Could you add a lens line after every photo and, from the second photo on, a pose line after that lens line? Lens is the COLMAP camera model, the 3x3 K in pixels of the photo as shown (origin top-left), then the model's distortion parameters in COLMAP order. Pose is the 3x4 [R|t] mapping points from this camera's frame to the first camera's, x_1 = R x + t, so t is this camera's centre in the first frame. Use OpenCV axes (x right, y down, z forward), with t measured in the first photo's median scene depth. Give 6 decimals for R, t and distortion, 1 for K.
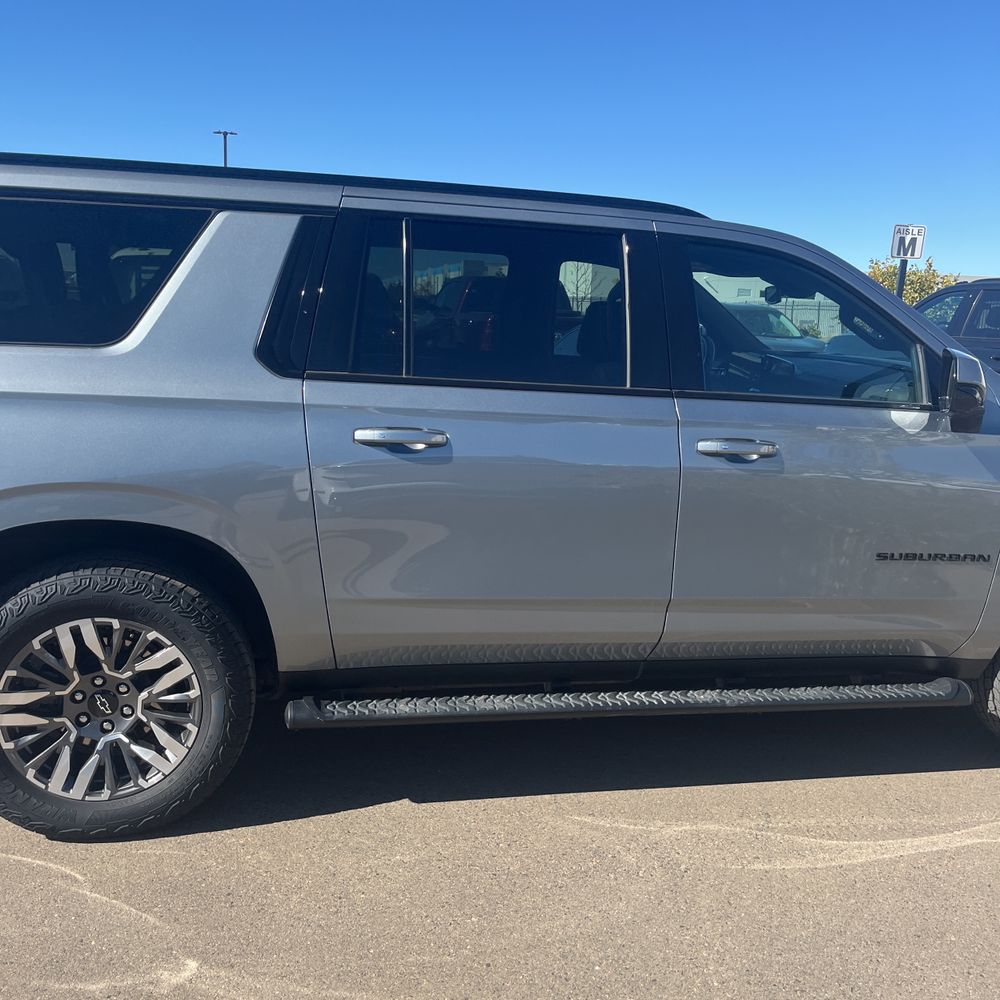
lens RADIAL K [[1023.2, 0, 500.0], [0, 1023.2, 500.0], [0, 0, 1]] dist [0.029394, 0.017973]
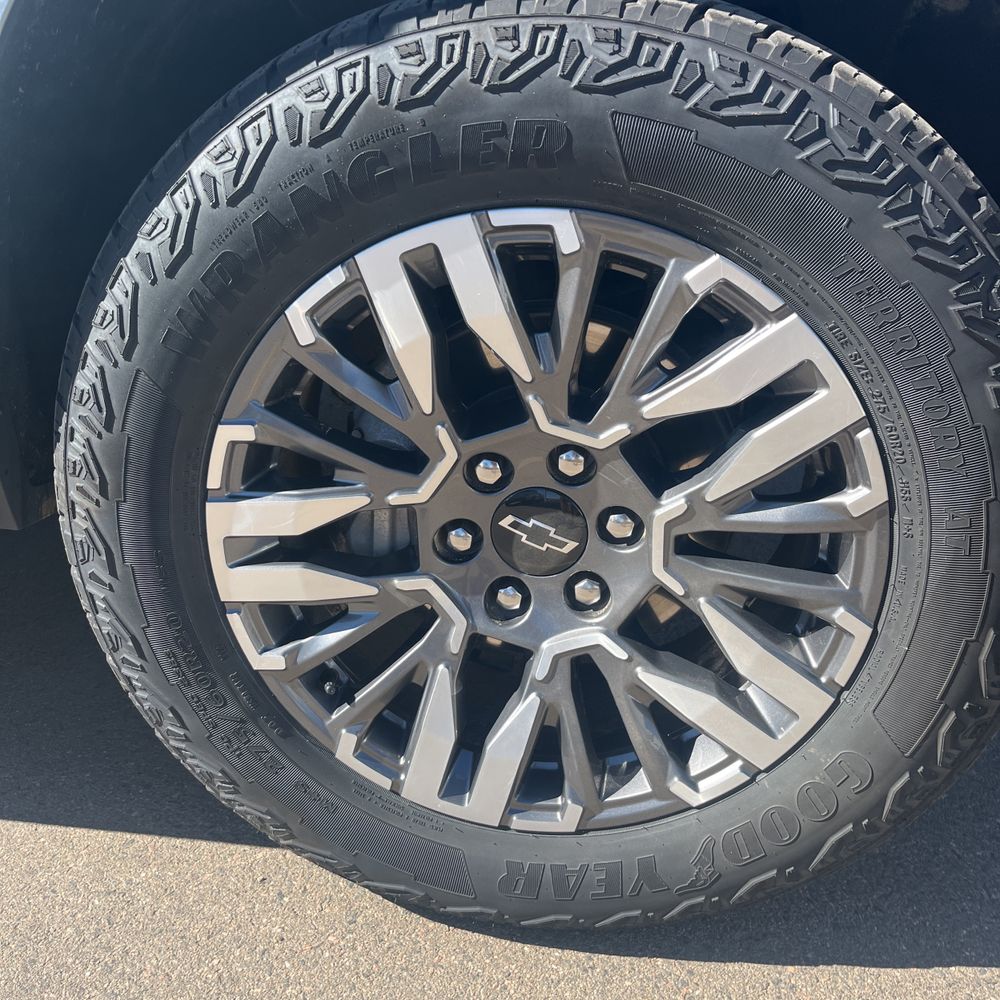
lens RADIAL K [[984.8, 0, 502.1], [0, 984.8, 484.5], [0, 0, 1]] dist [0.068469, -0.166433]
pose [[0.931361, -0.006218, -0.364043, -0.292341], [0.074638, 0.981881, 0.174180, 0.133891], [0.356364, -0.189395, 0.914950, 0.739569]]
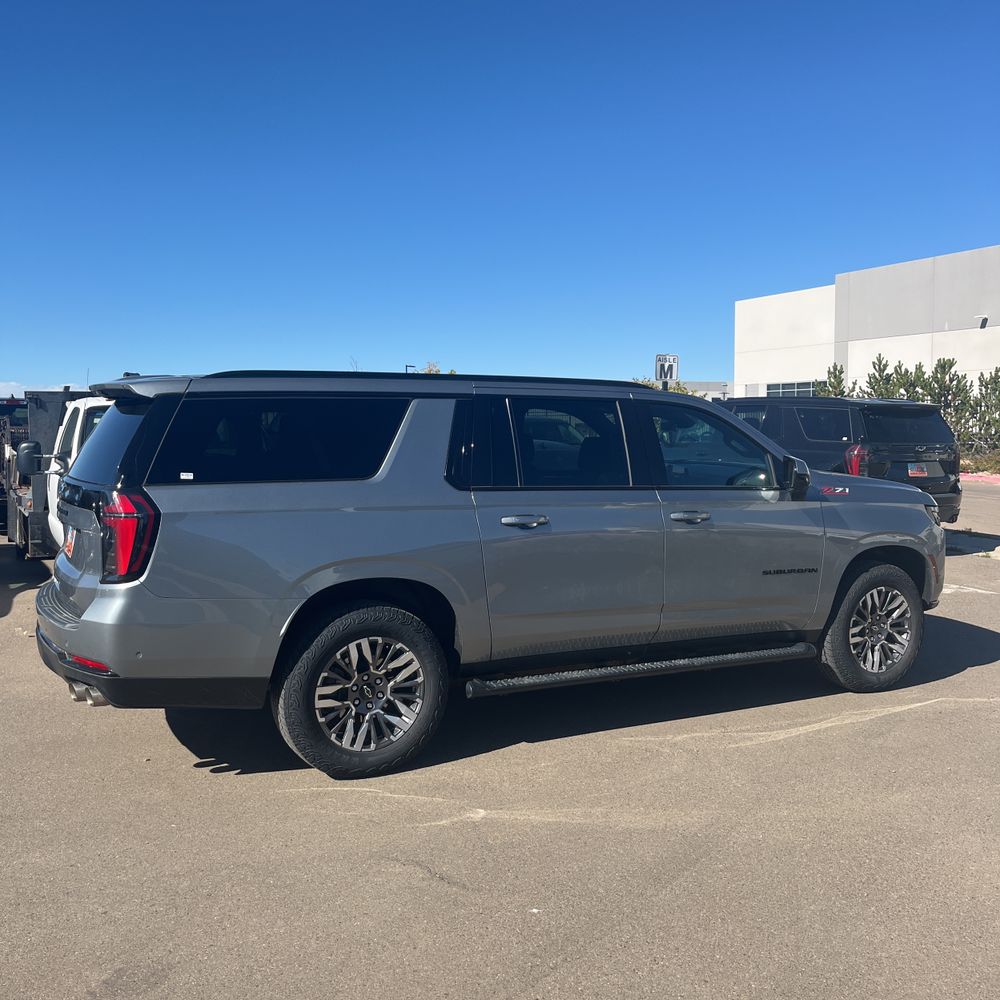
lens RADIAL K [[1024.5, 0, 516.1], [0, 1024.5, 497.5], [0, 0, 1]] dist [0.032615, -0.004897]
pose [[0.963573, -0.060571, 0.260496, -0.569390], [0.088618, 0.991302, -0.097300, 0.069583], [-0.252337, 0.116840, 0.960559, -0.696765]]
